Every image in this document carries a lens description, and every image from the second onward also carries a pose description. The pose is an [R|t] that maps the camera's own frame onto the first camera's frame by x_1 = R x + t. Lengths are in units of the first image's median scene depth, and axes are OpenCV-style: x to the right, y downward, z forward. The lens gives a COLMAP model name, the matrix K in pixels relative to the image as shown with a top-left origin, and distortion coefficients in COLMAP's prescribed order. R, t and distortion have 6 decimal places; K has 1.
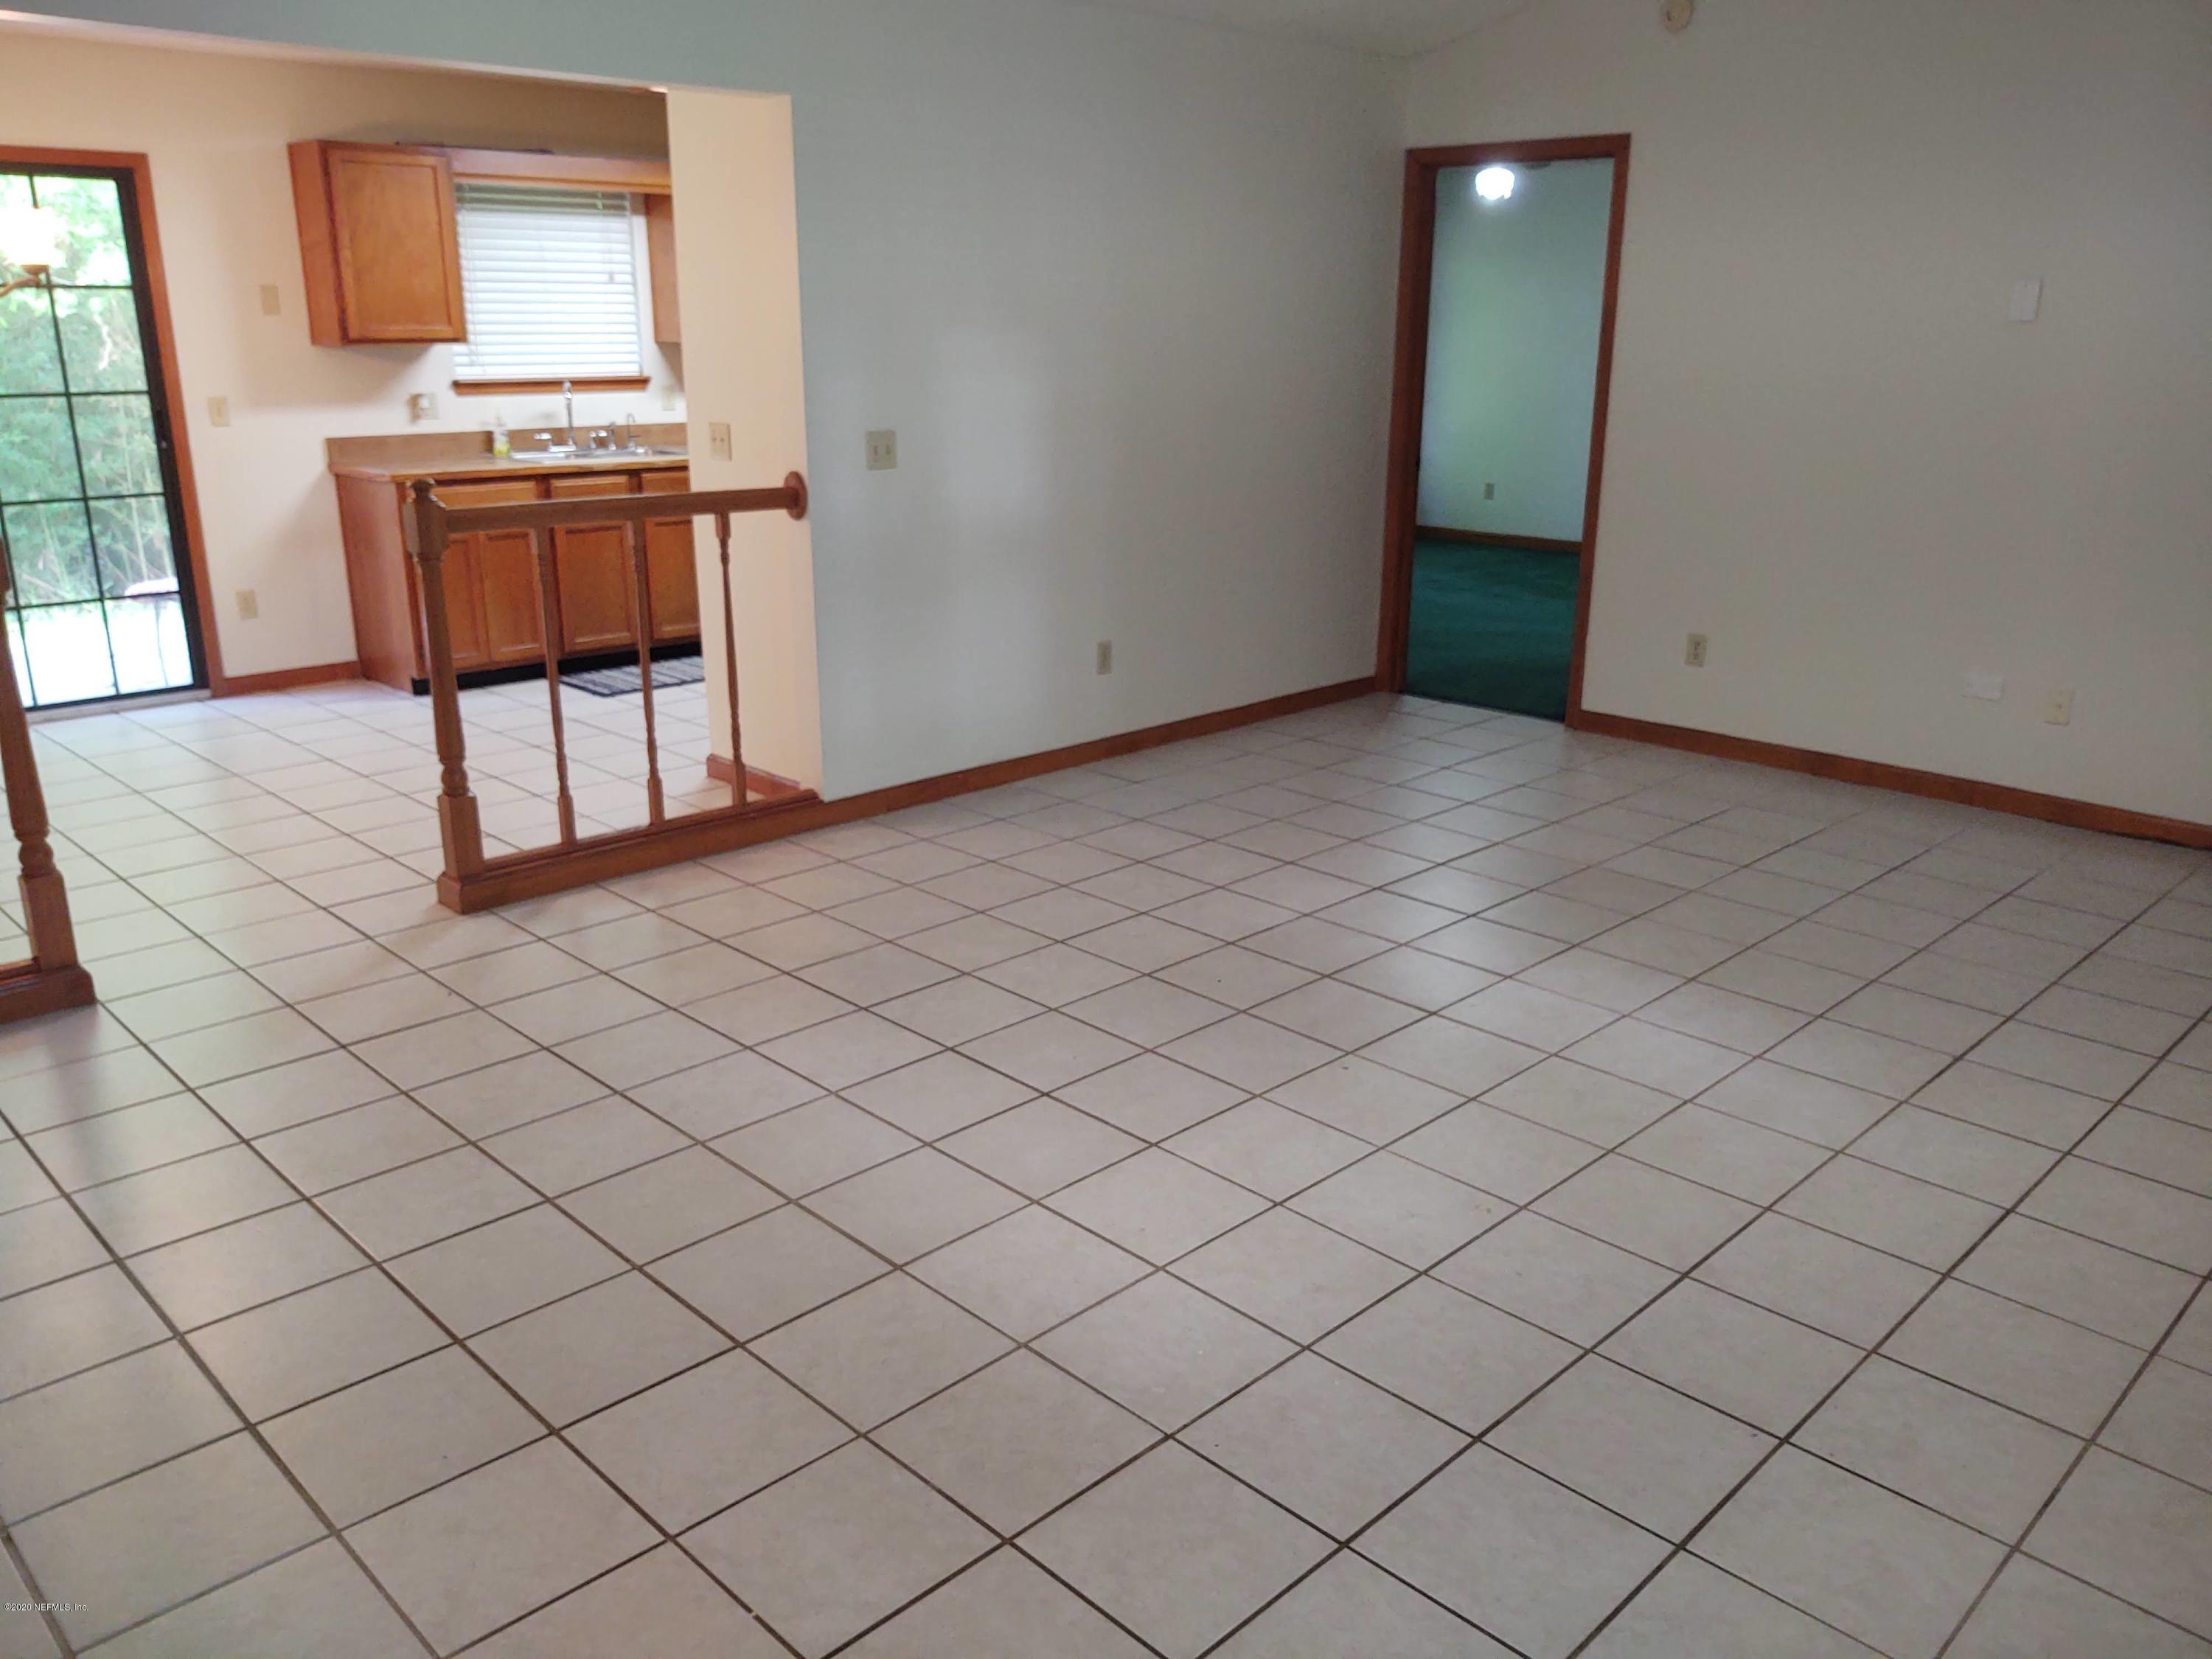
lens RADIAL K [[1710.7, 0, 1093.3], [0, 1710.7, 830.2], [0, 0, 1]] dist [-0.003702, -0.005895]
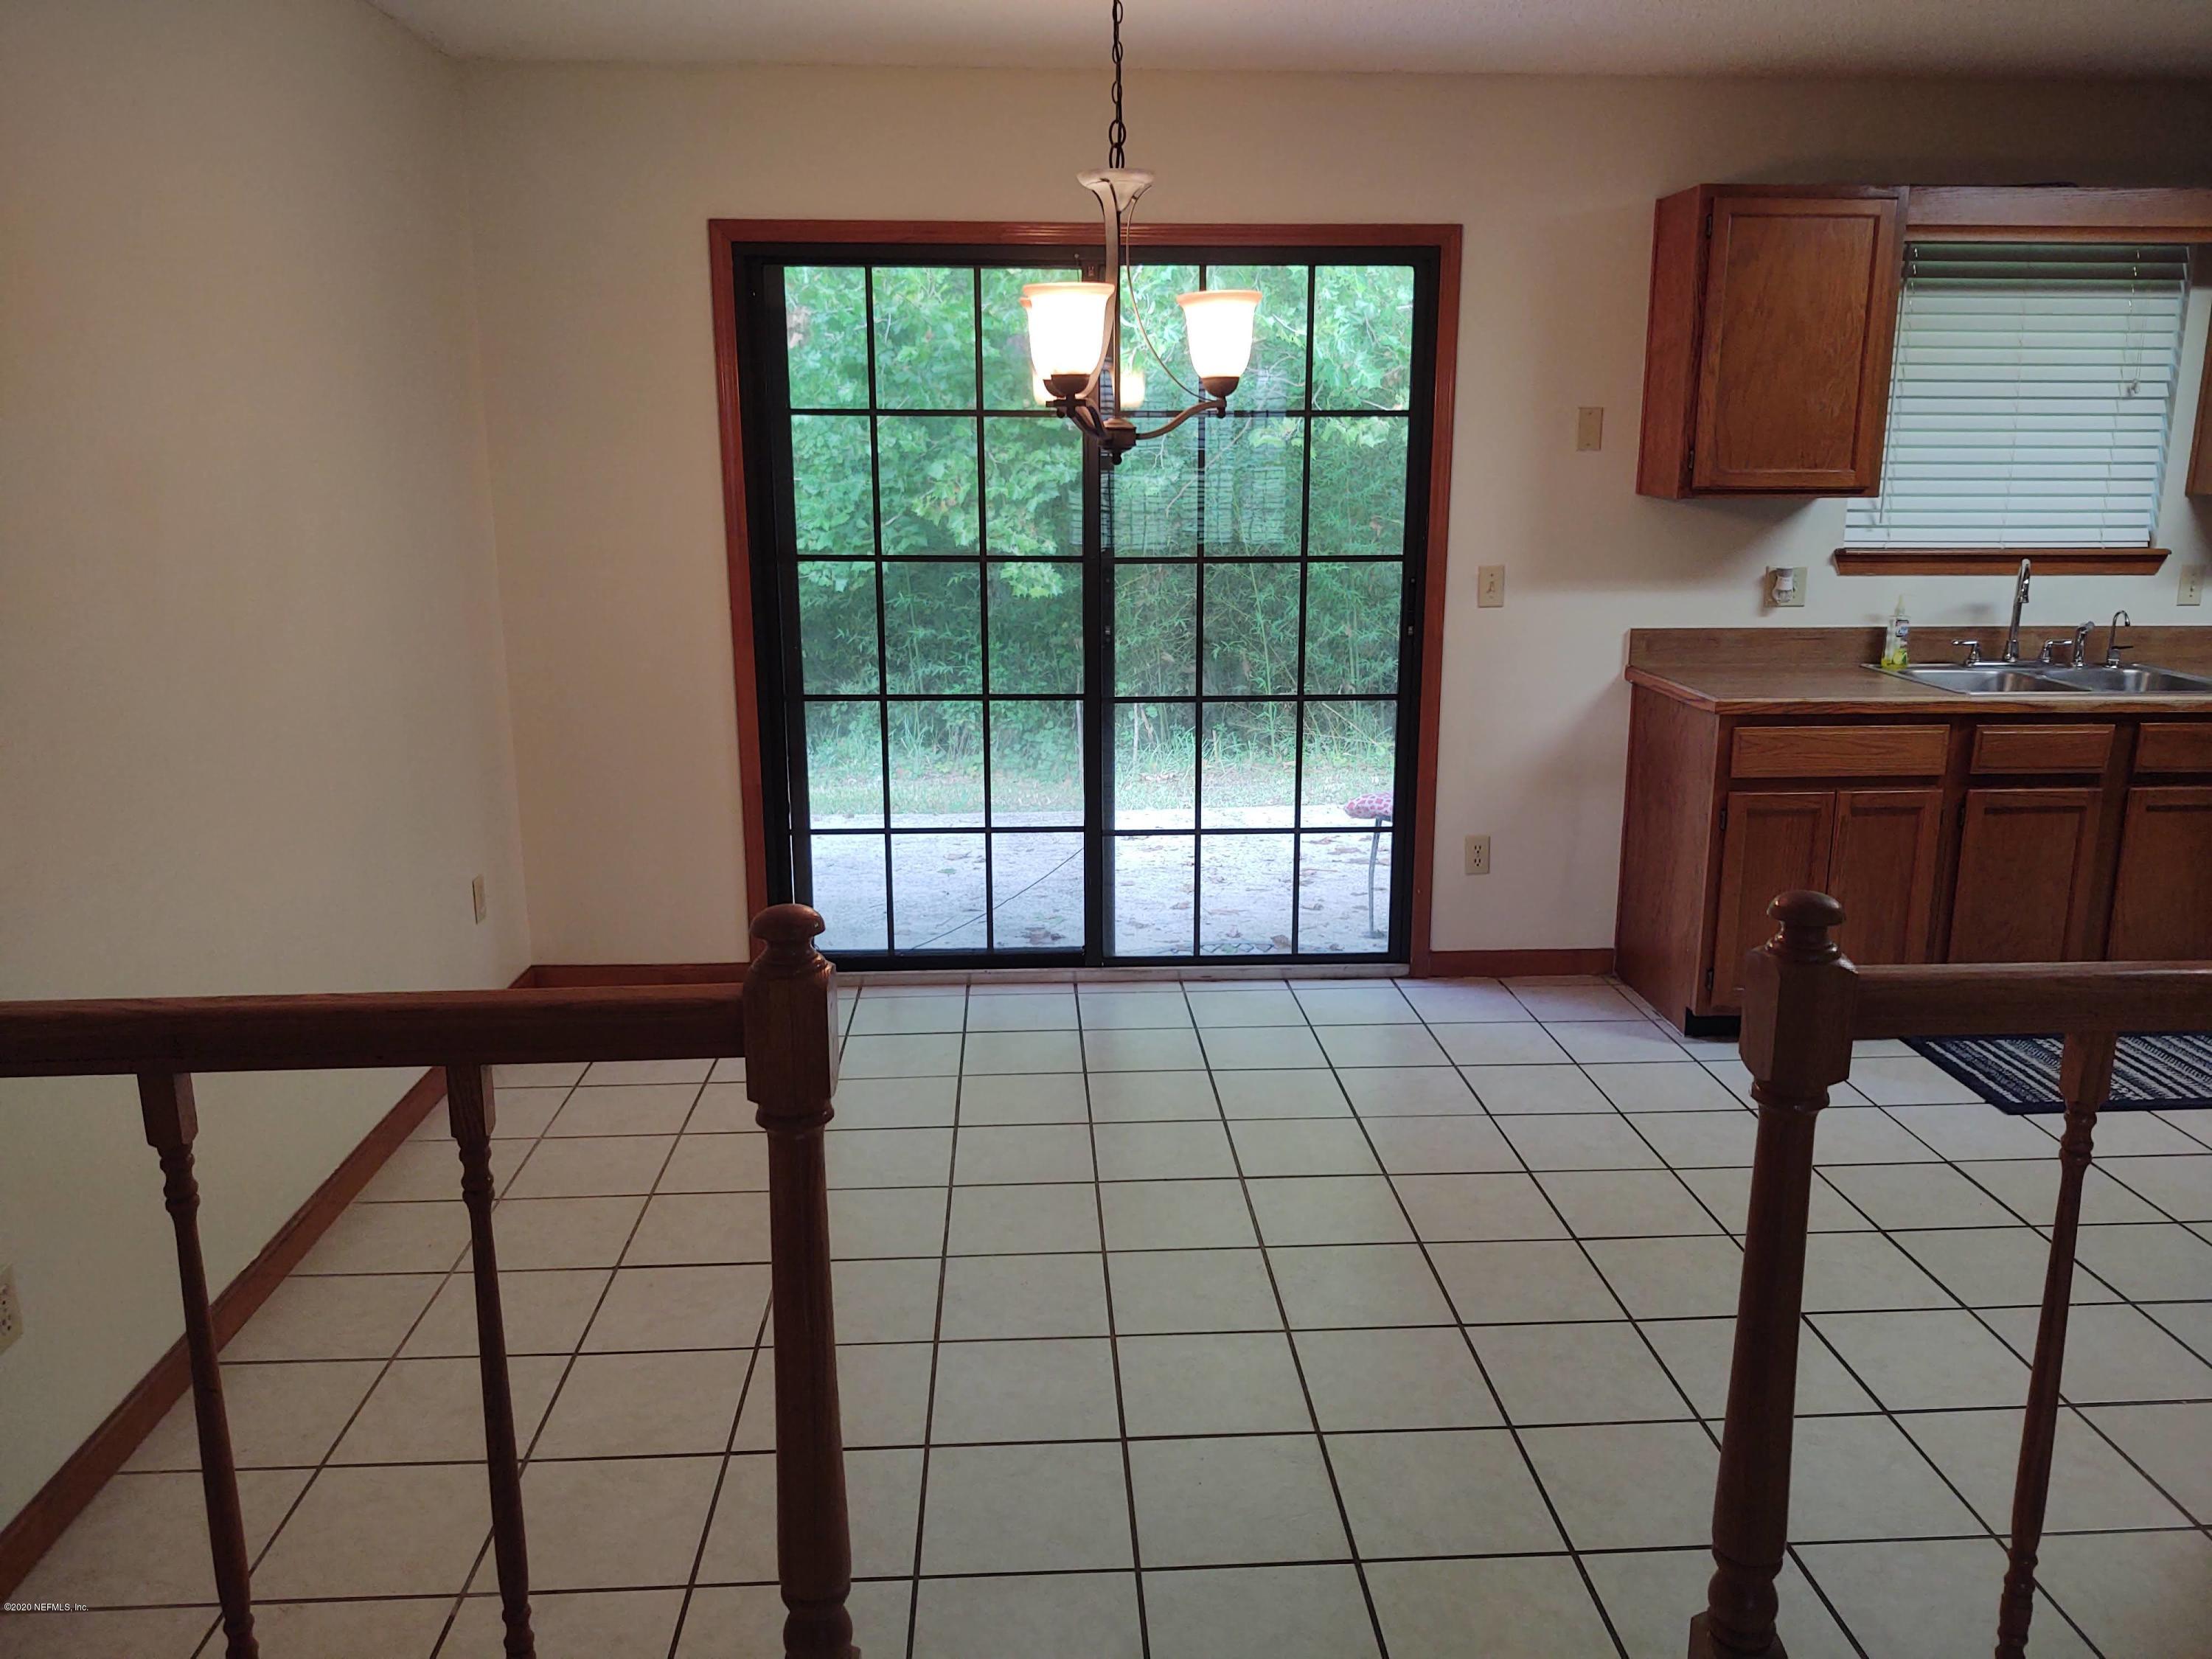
lens RADIAL K [[1710.7, 0, 1093.3], [0, 1710.7, 830.2], [0, 0, 1]] dist [-0.003702, -0.005895]
pose [[0.747776, 0.148756, -0.647072, -0.157011], [-0.190016, 0.981762, 0.006109, -0.113786], [0.636180, 0.118386, 0.762404, 0.354437]]
